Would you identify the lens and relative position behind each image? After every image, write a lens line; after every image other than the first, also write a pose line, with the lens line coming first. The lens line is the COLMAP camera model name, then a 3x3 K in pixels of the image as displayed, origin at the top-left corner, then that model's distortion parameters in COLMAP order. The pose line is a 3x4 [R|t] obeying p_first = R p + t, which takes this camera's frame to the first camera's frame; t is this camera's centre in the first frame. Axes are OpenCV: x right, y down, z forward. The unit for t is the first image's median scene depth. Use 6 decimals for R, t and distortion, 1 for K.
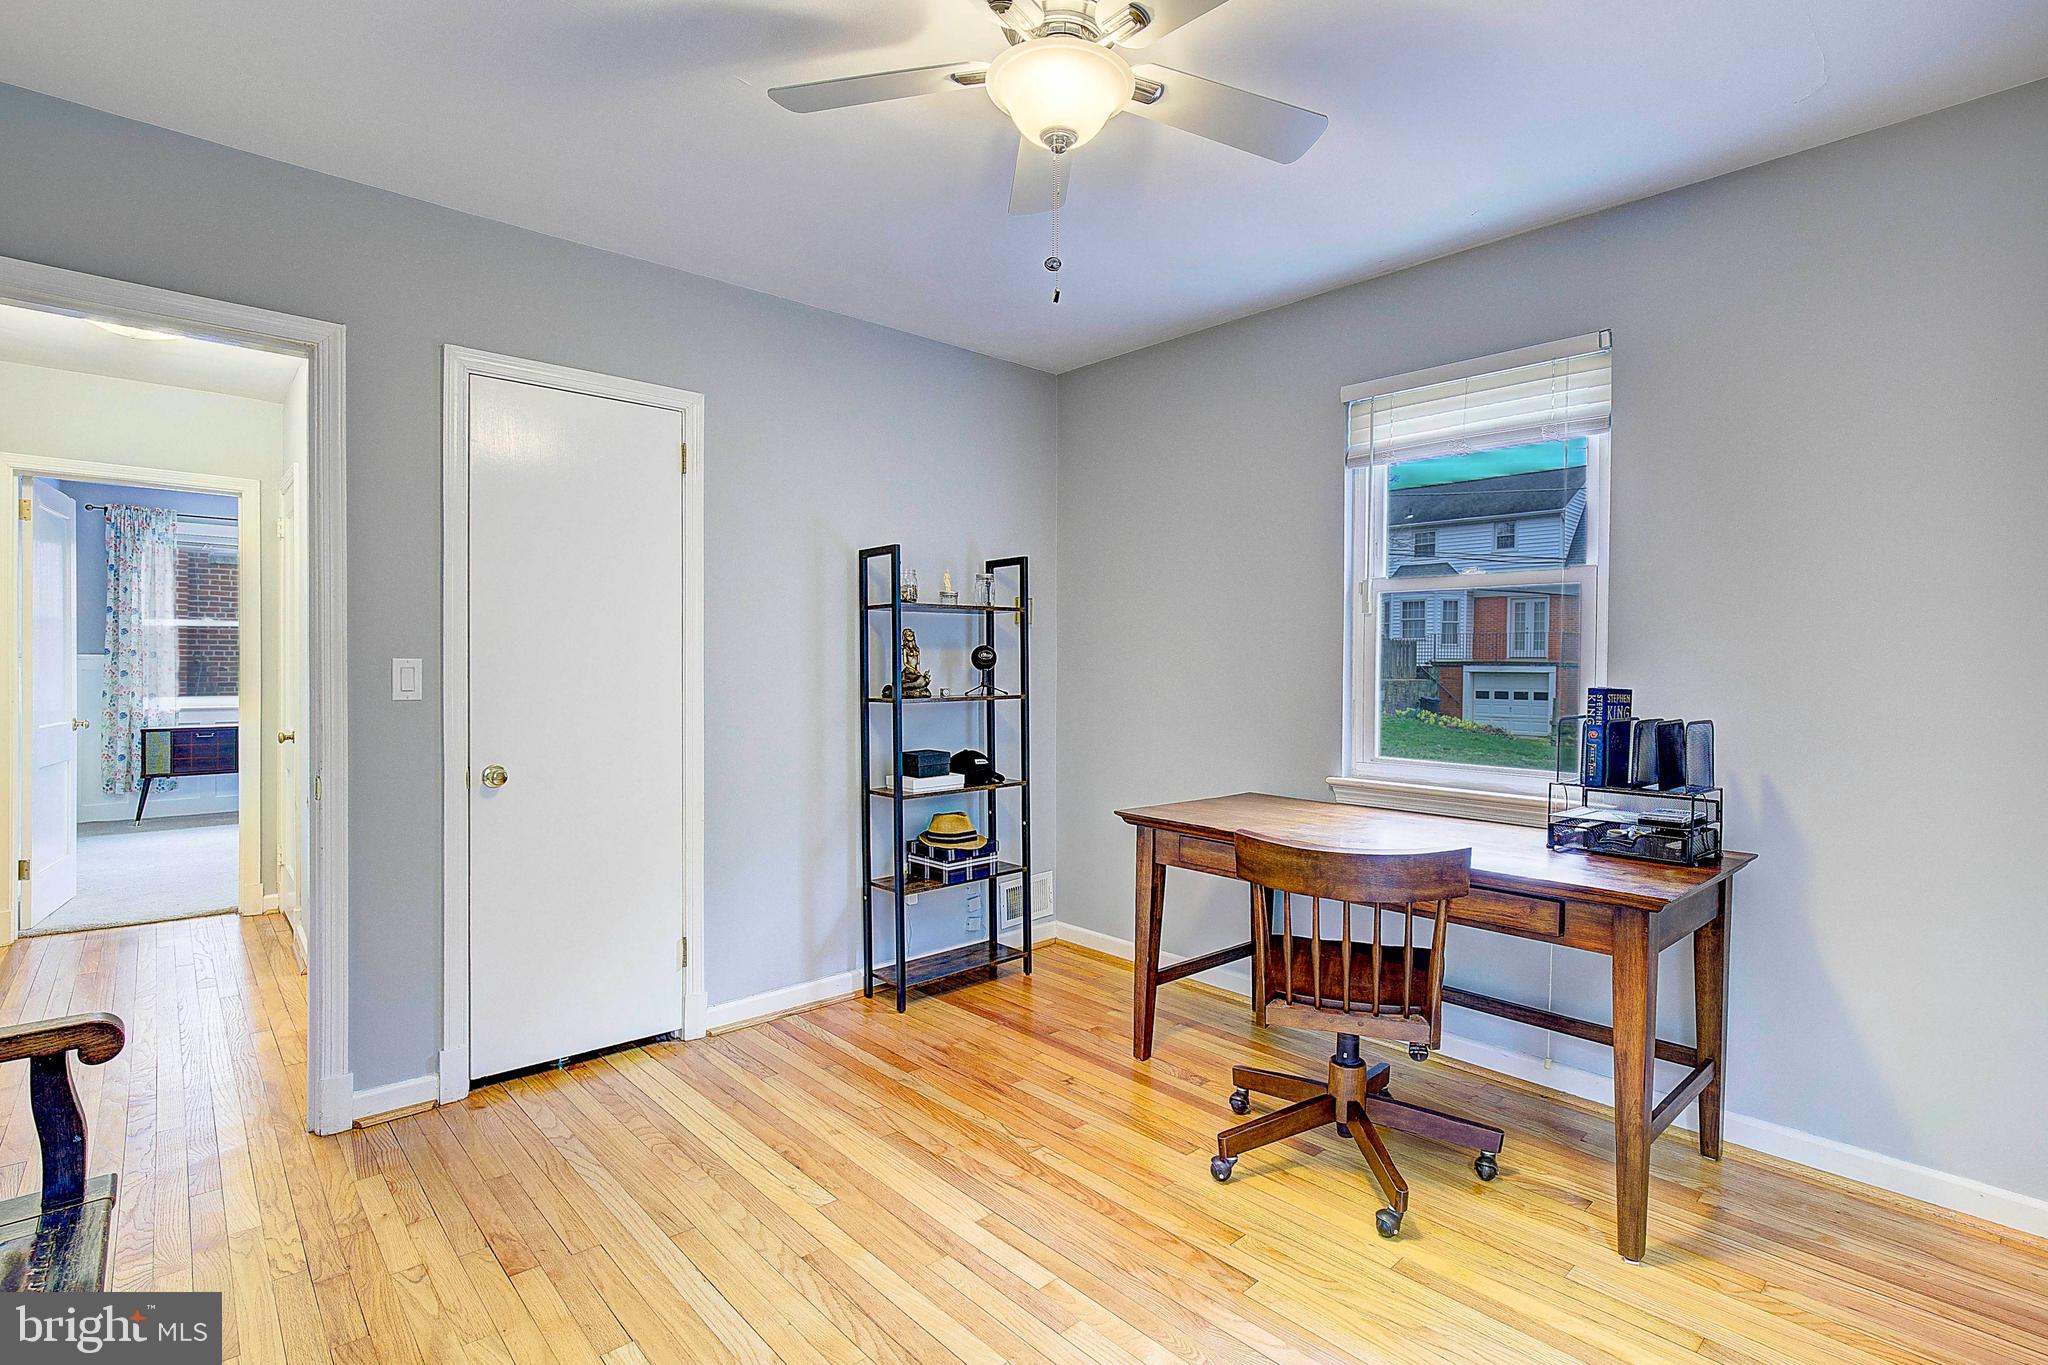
lens RADIAL K [[948.1, 0, 1016.6], [0, 948.1, 681.3], [0, 0, 1]] dist [-0.020998, 0.003557]
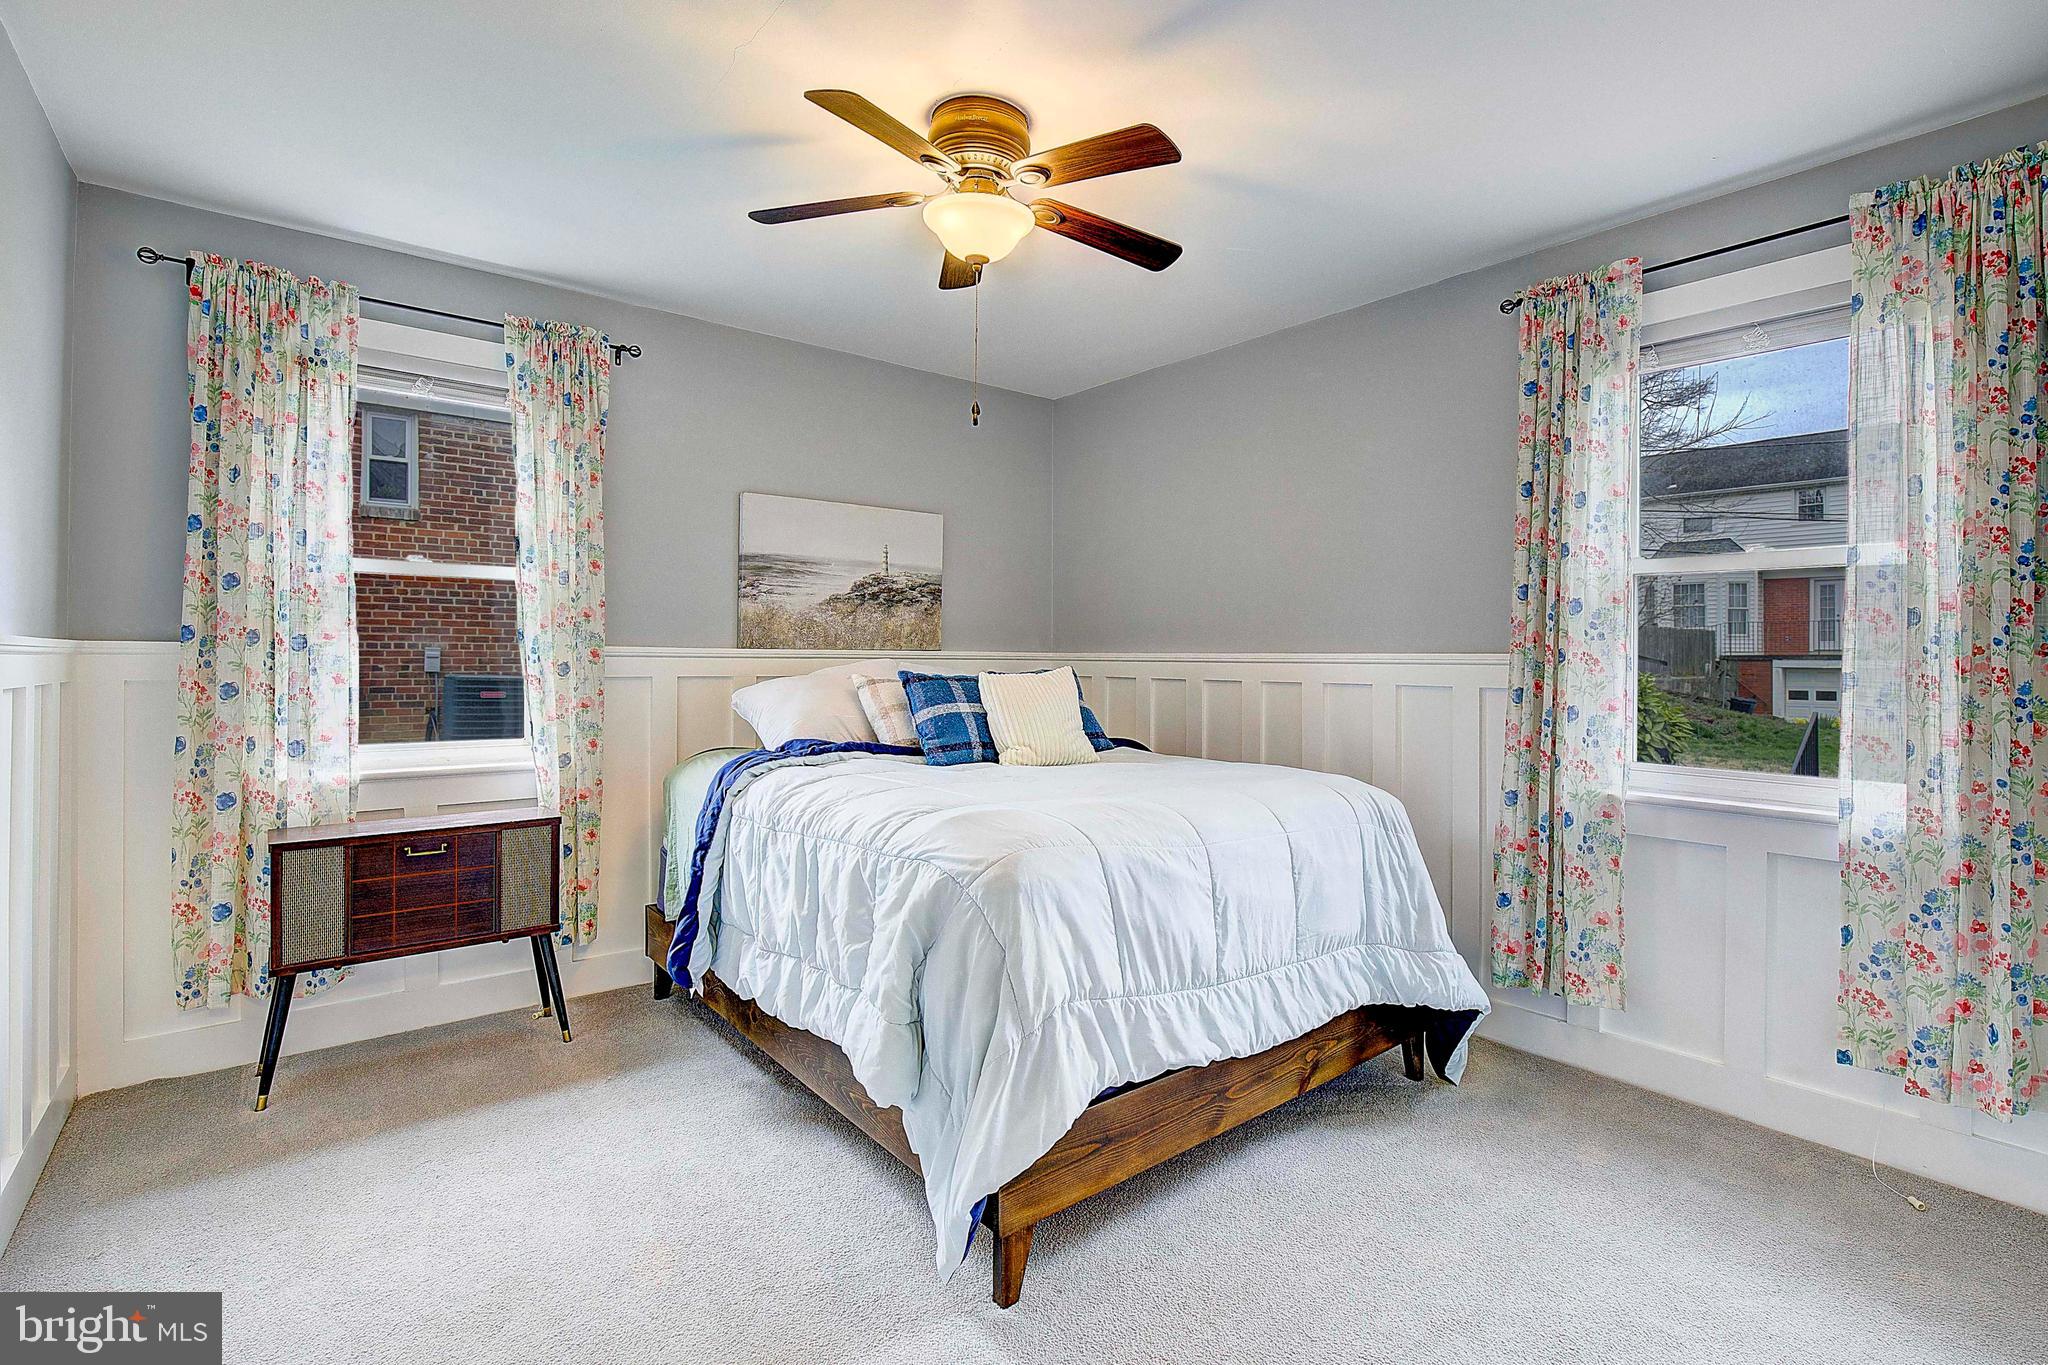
lens RADIAL K [[948.1, 0, 1033.5], [0, 948.1, 667.4], [0, 0, 1]] dist [-0.020998, 0.003557]
pose [[0.997621, 0.002287, -0.068900, -0.586927], [-0.002714, 0.999978, -0.006105, -0.016253], [0.068885, 0.006277, 0.997605, 0.624522]]
